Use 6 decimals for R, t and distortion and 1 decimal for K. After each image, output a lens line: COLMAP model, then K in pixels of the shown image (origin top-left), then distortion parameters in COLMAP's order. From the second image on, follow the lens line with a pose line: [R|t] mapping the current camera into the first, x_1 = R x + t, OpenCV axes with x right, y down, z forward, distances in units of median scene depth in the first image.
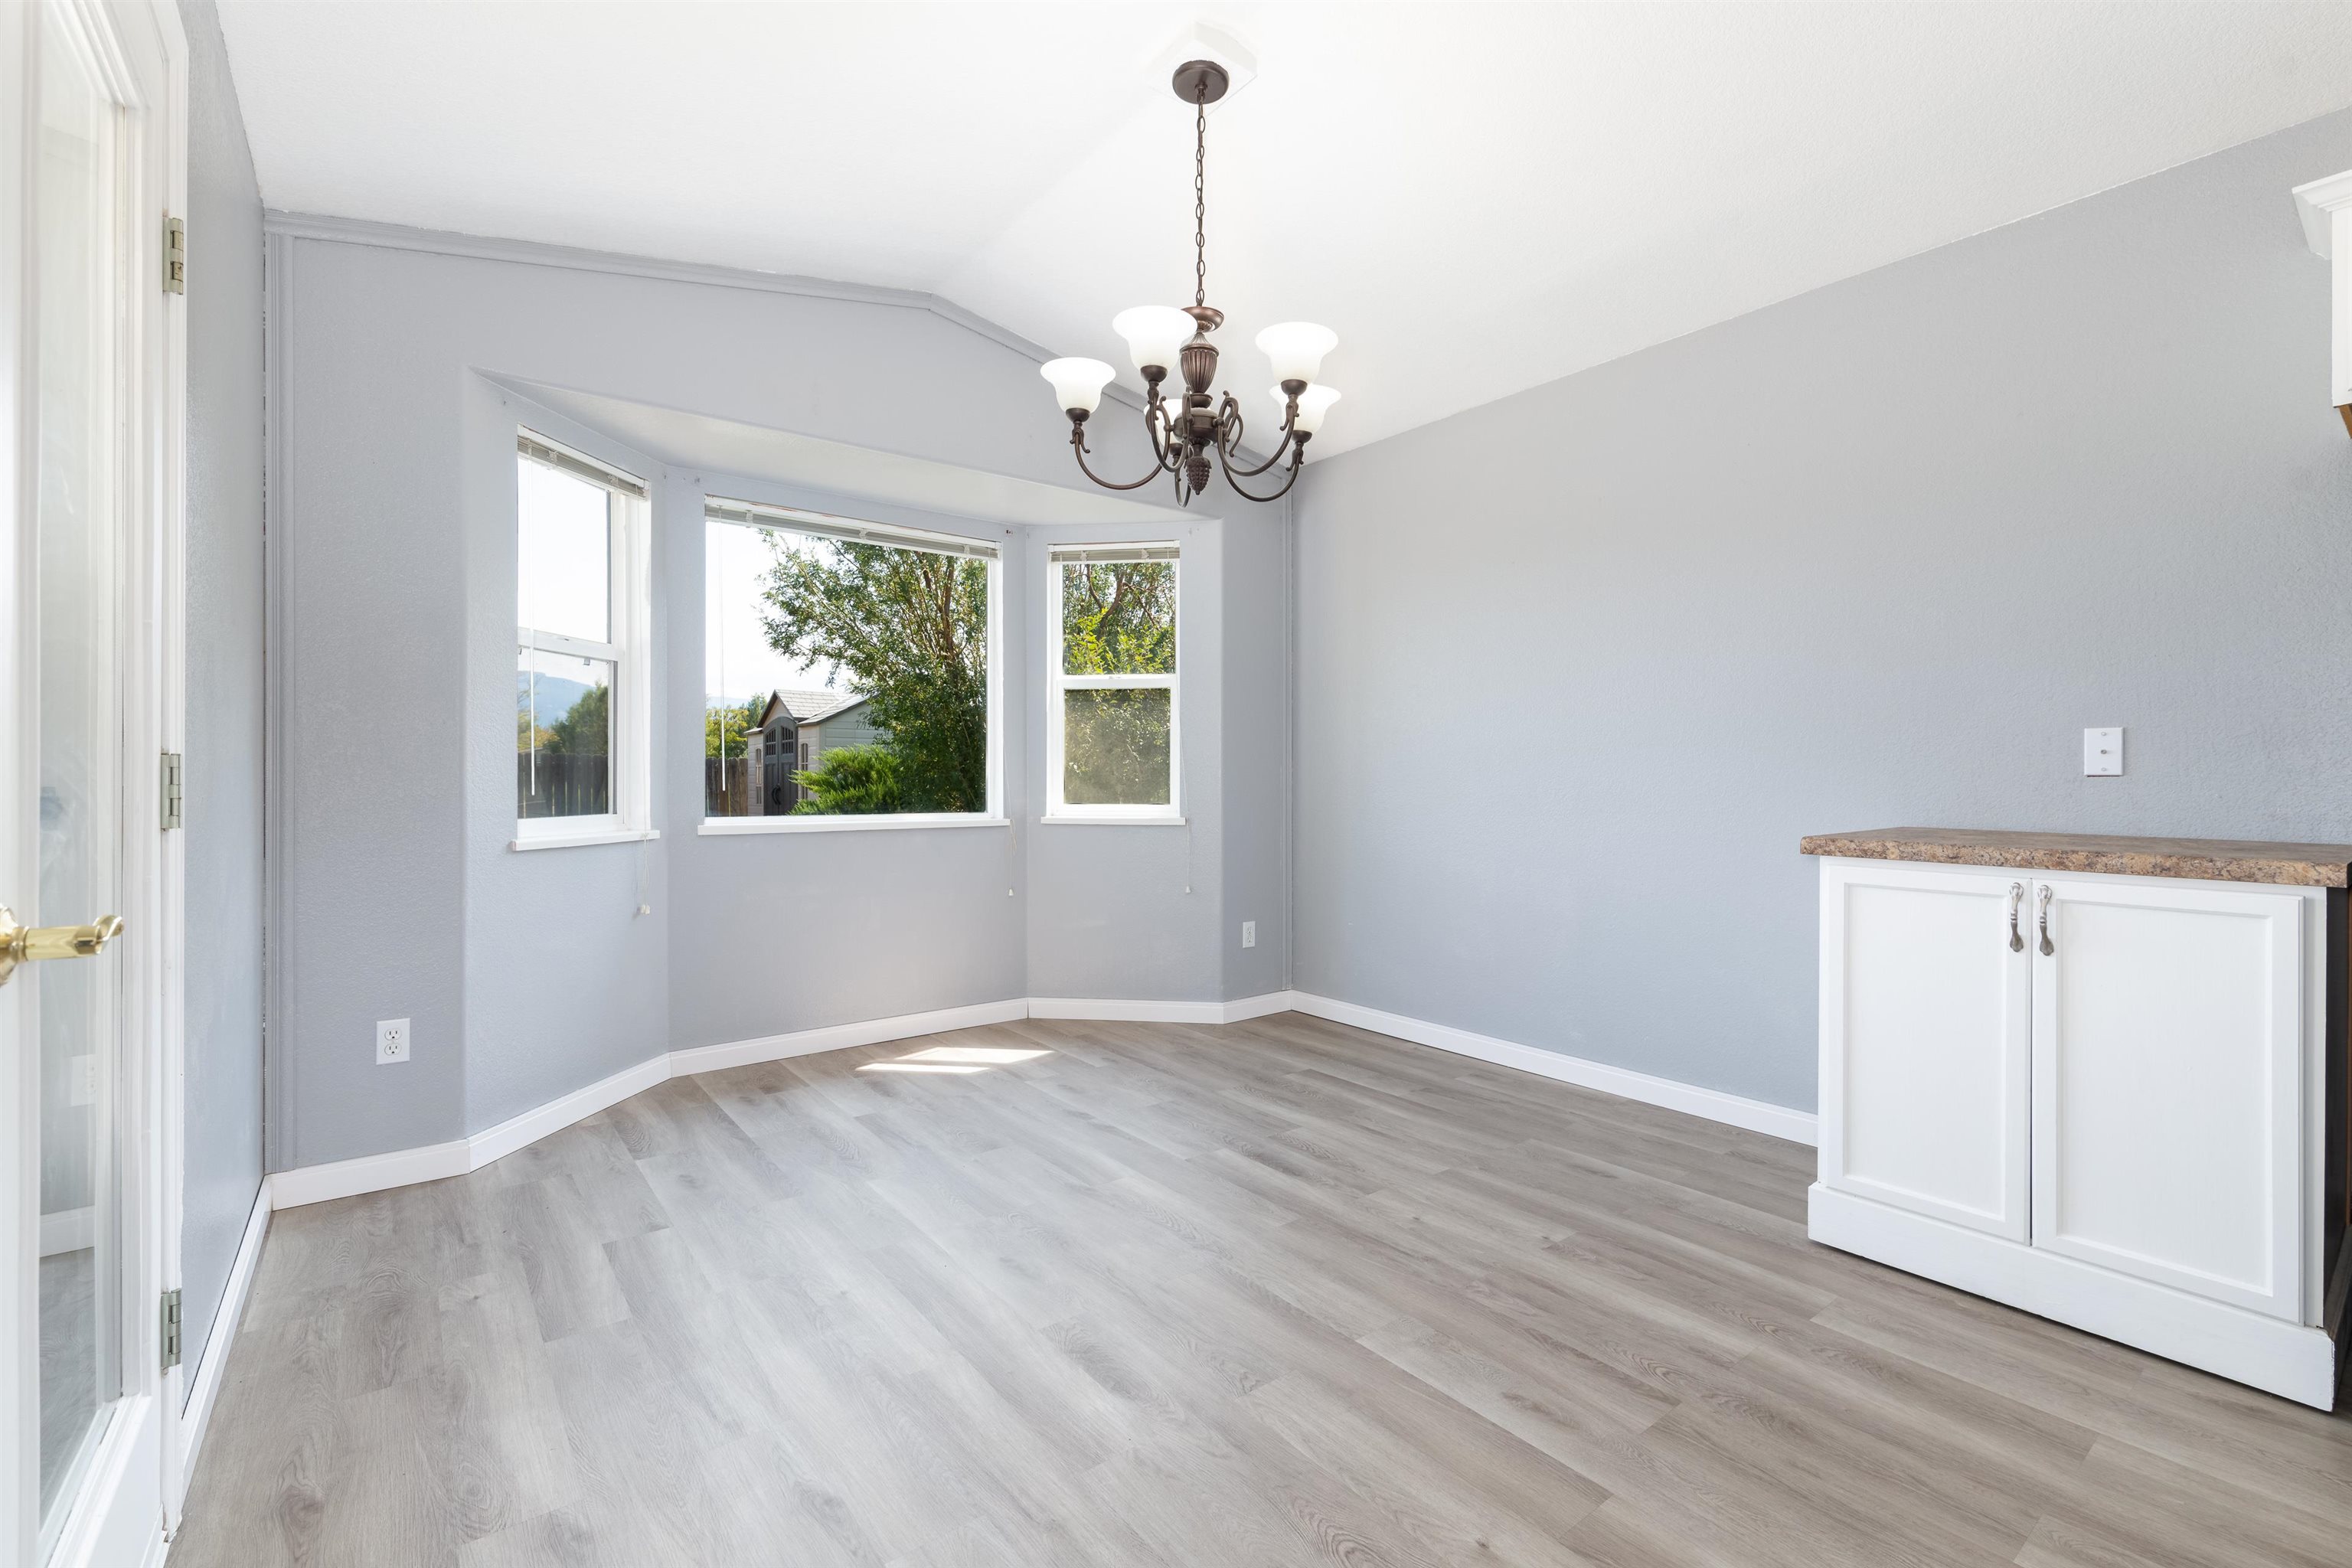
lens RADIAL K [[1012.7, 0, 1181.4], [0, 1012.7, 769.2], [0, 0, 1]] dist [0.004944, -0.002934]
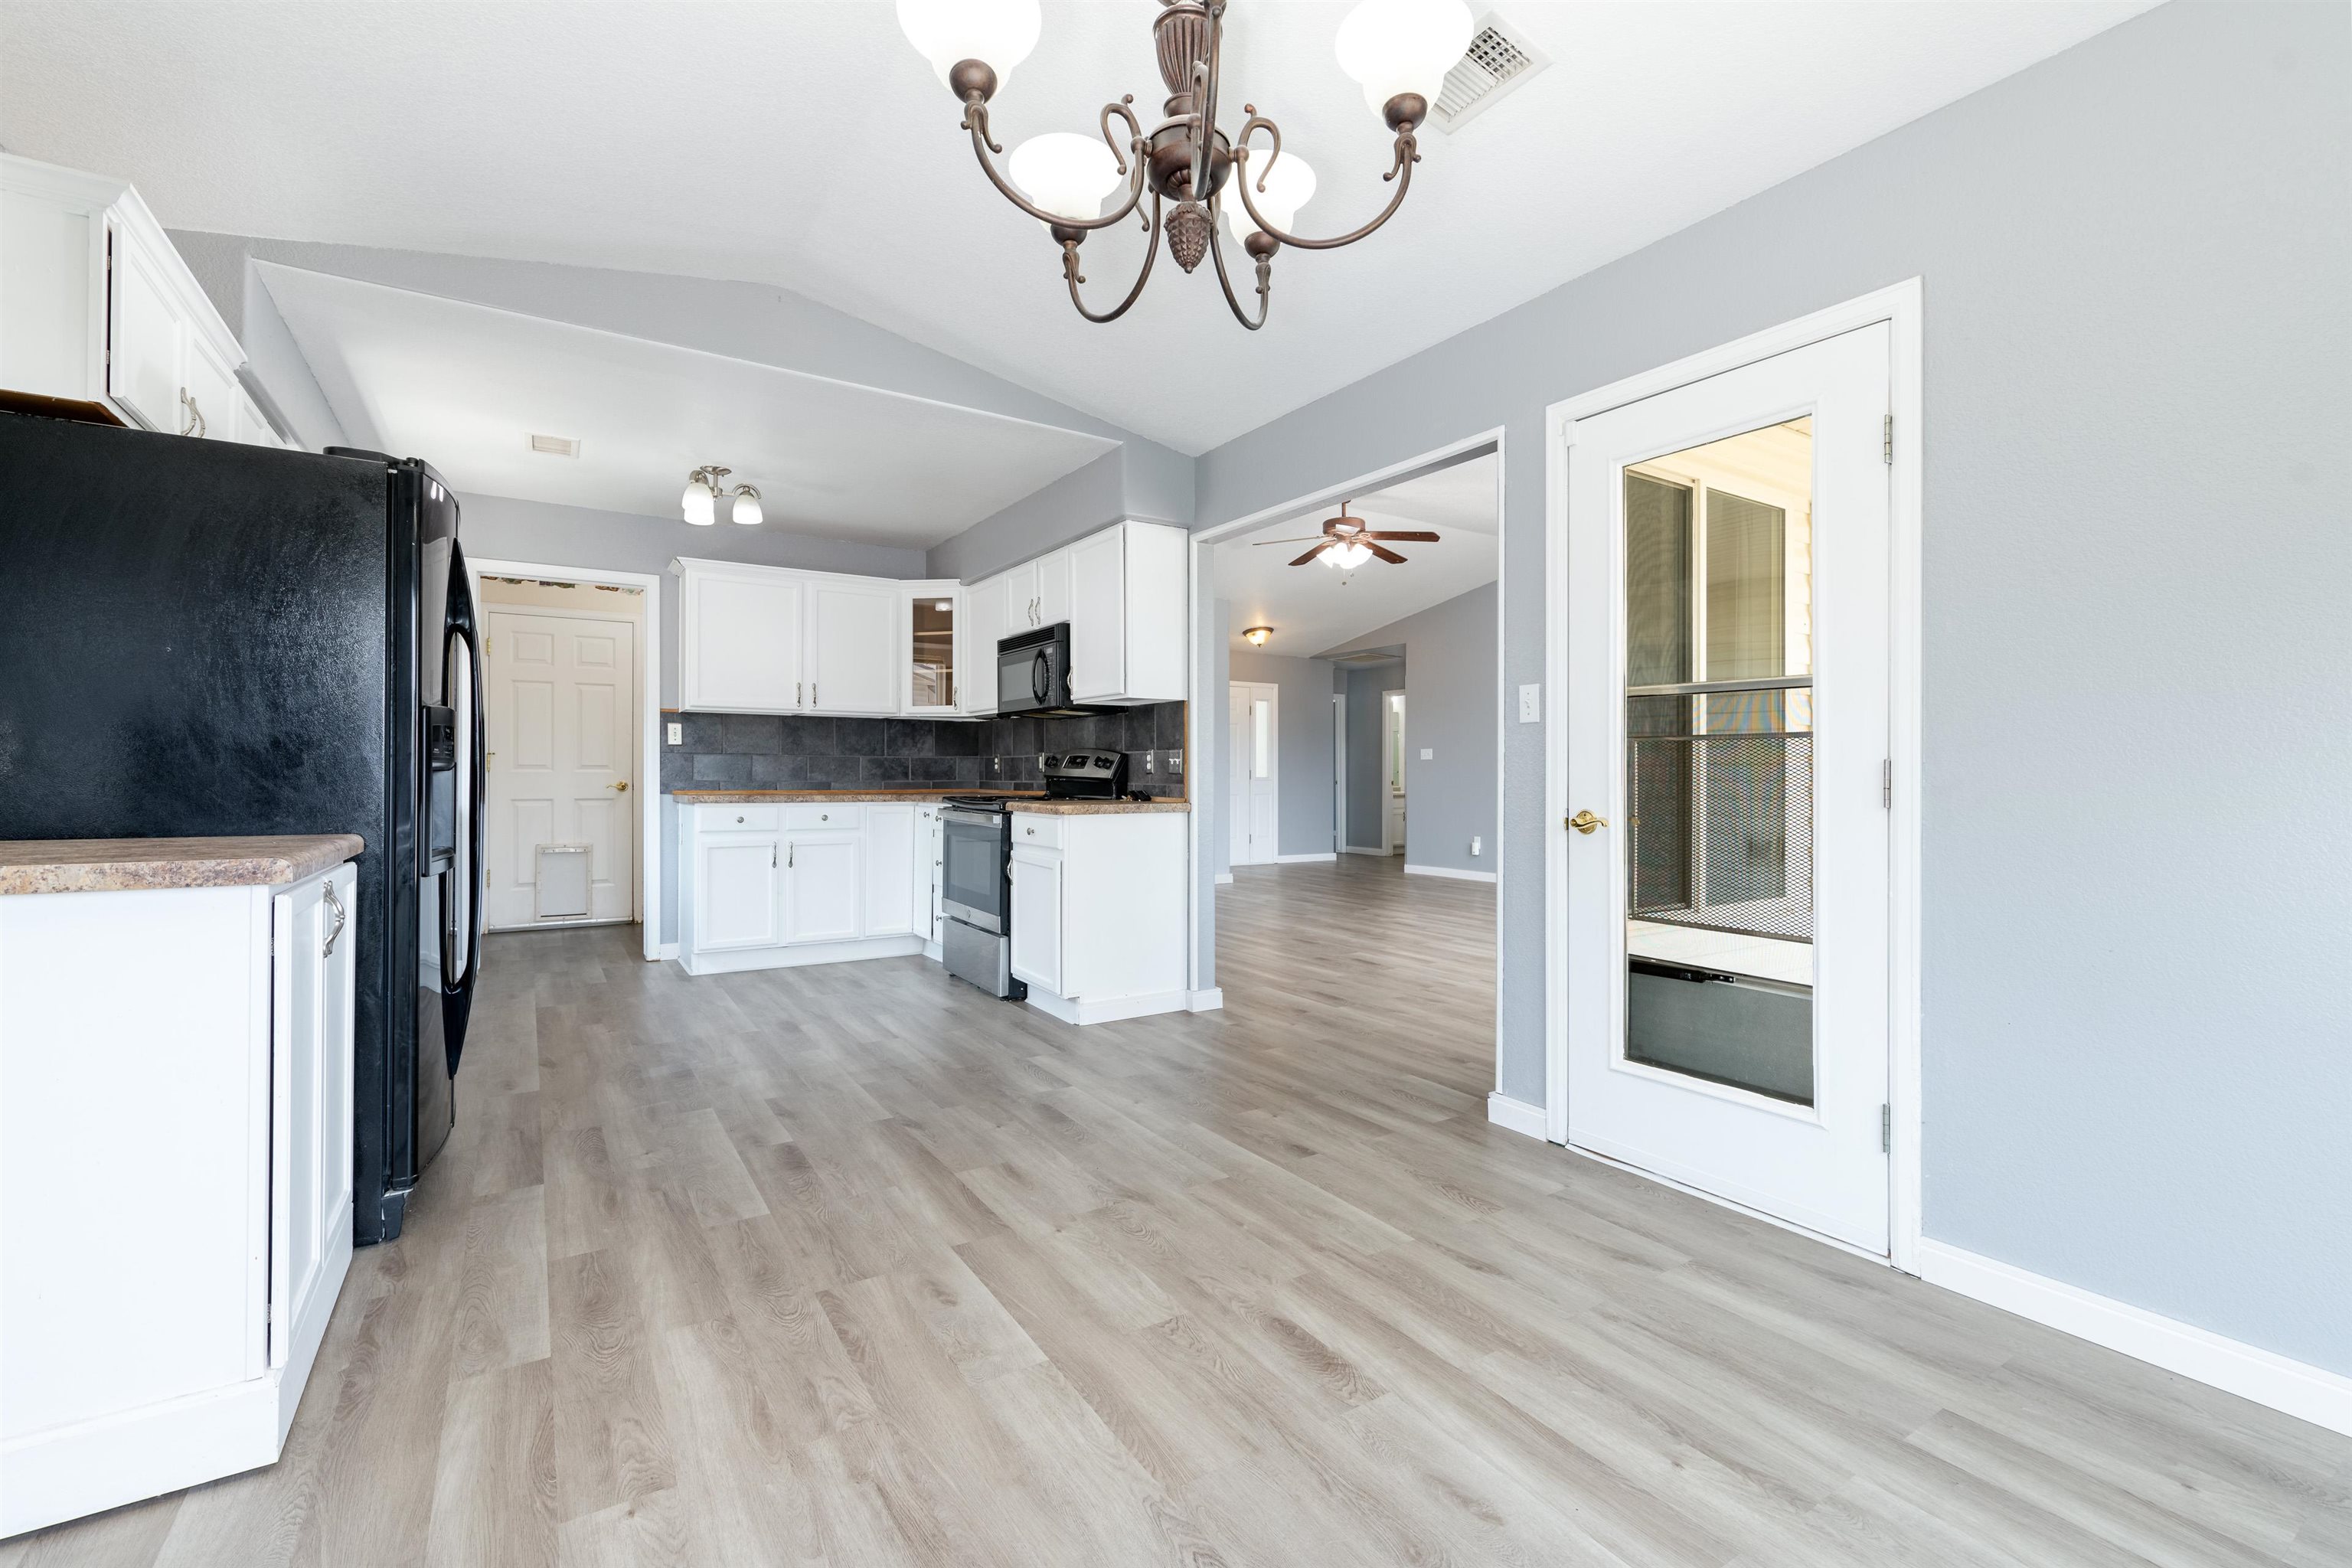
lens RADIAL K [[1012.7, 0, 1183.3], [0, 1012.7, 758.1], [0, 0, 1]] dist [0.004944, -0.002934]
pose [[-0.996337, -0.002825, 0.085472, -0.032124], [-0.004615, 0.999774, -0.020760, 0.012440], [-0.085394, -0.021078, -0.996124, 1.755050]]
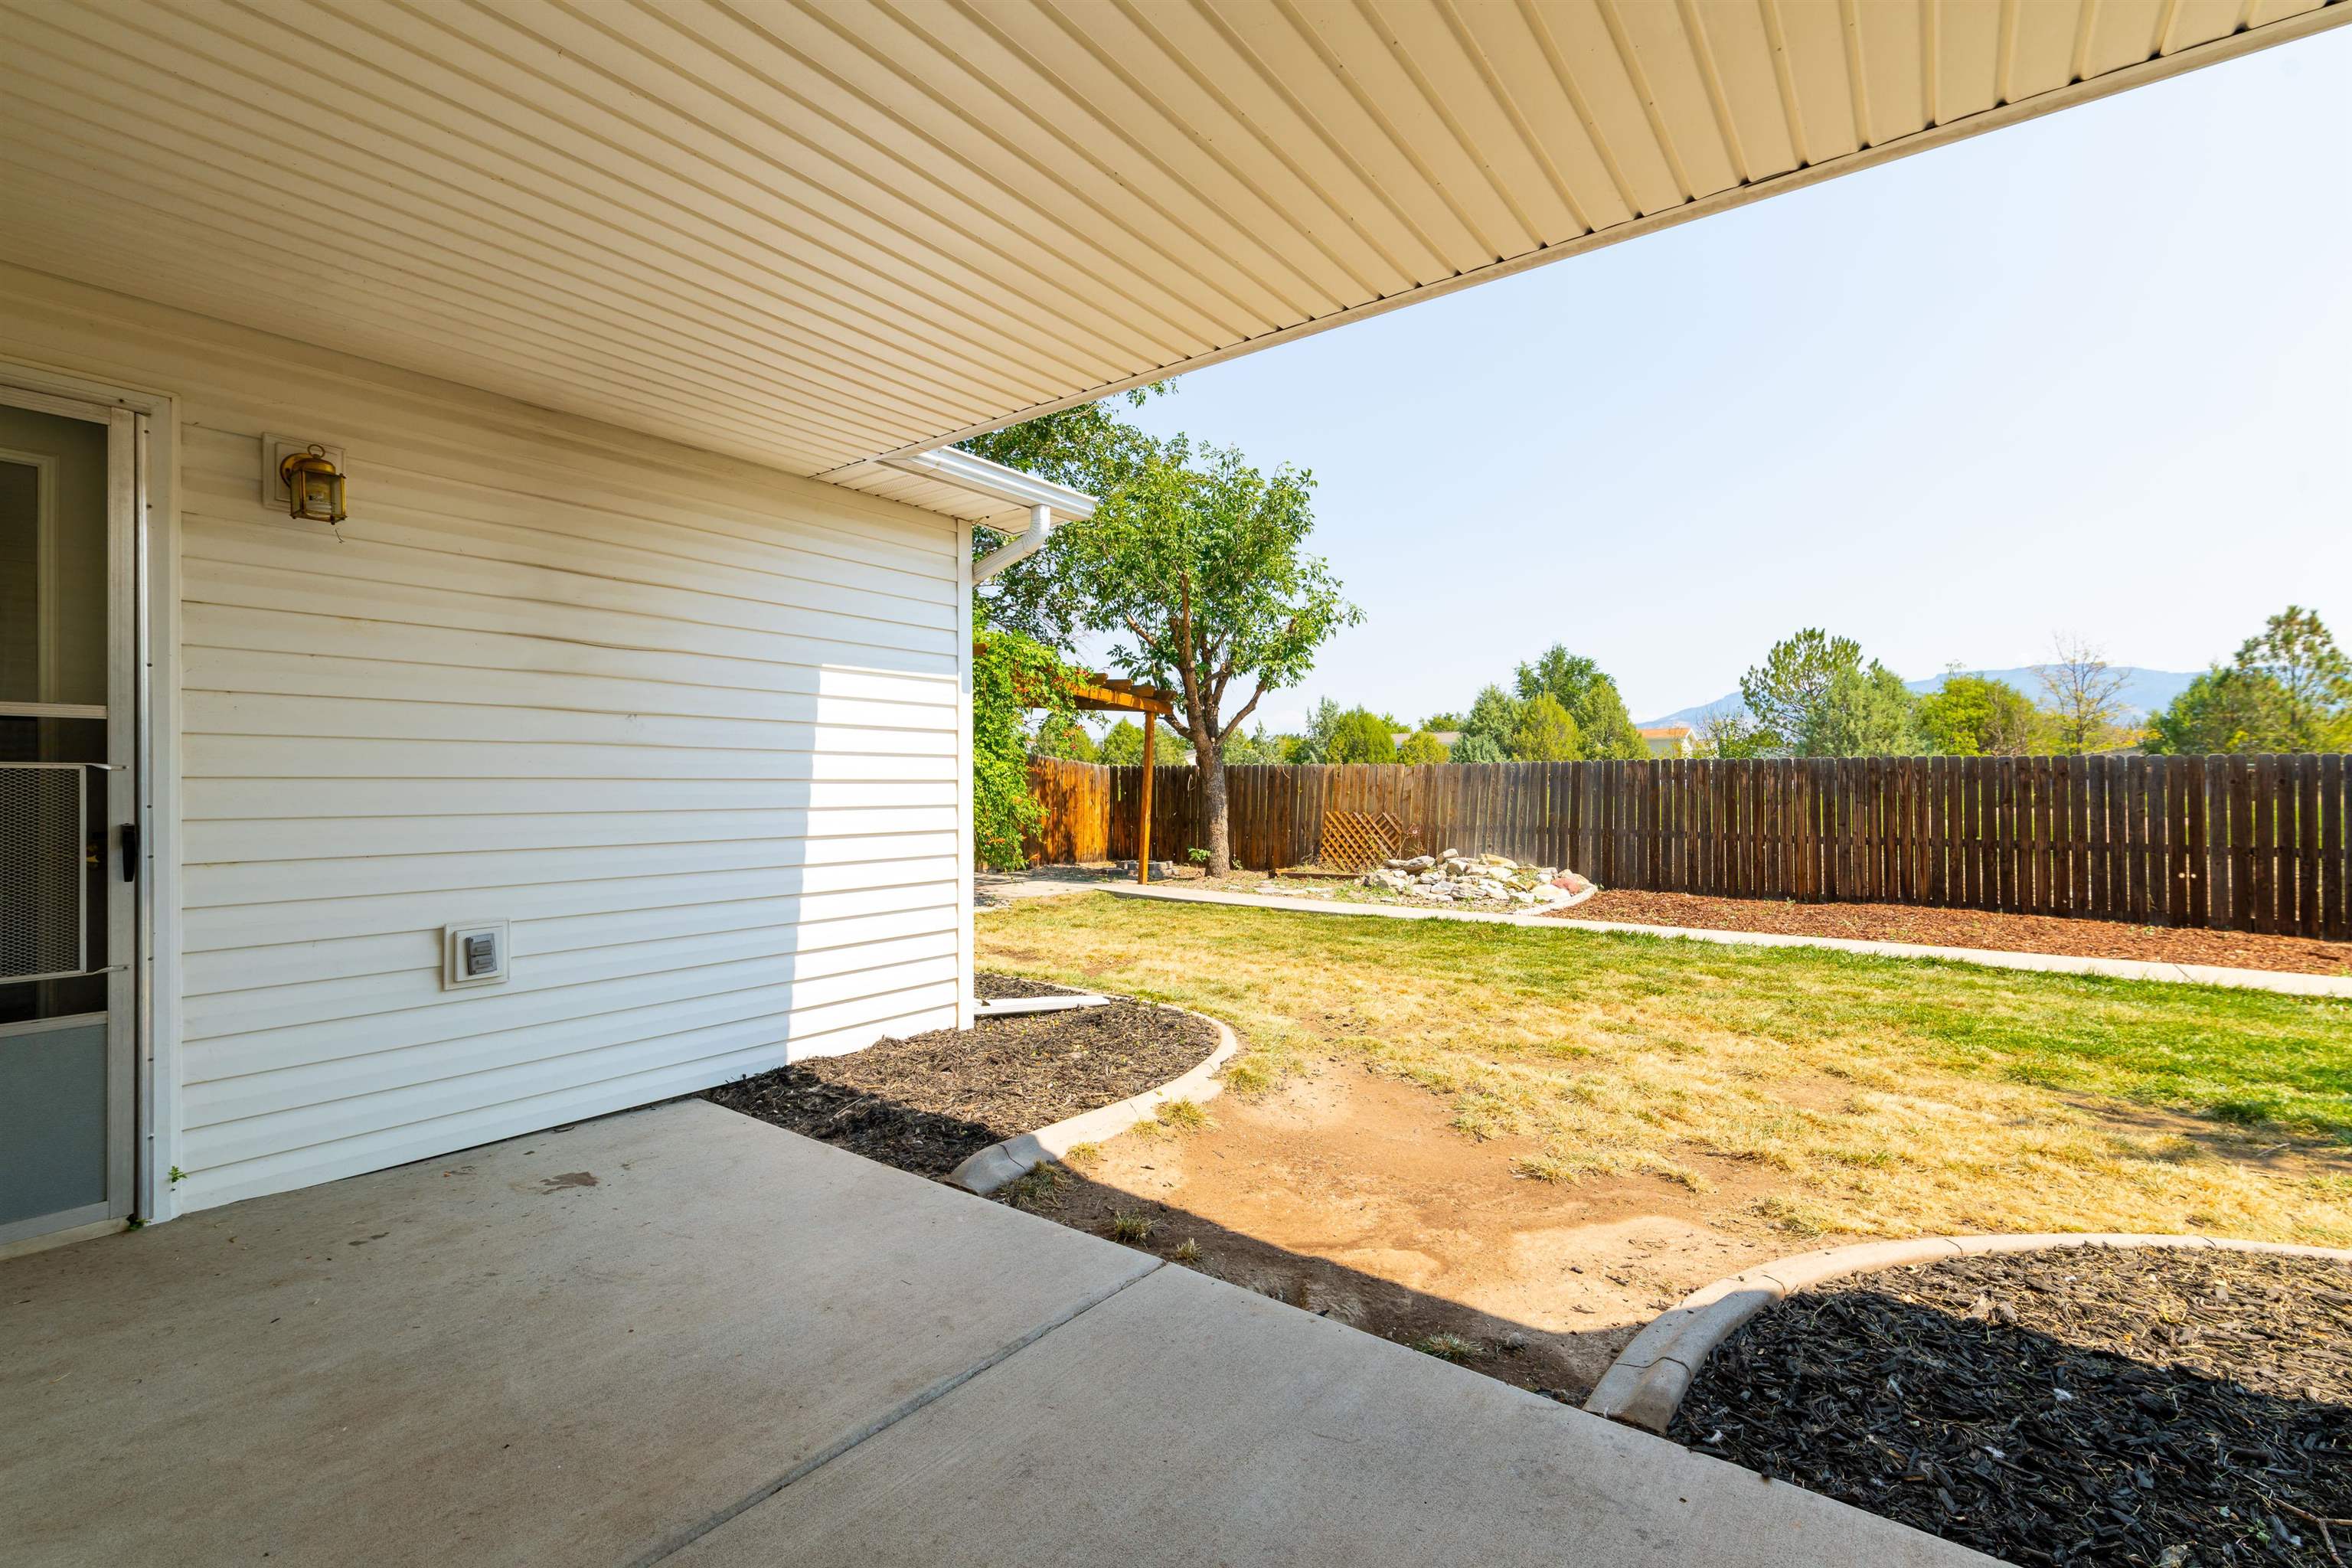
lens RADIAL K [[1012.7, 0, 1200.2], [0, 1012.7, 763.3], [0, 0, 1]] dist [0.004944, -0.002934]
pose [[0.275952, -0.021185, -0.960938, -0.725771], [0.010842, 0.999762, -0.018928, -0.016654], [0.961110, -0.005195, 0.276116, 0.272539]]
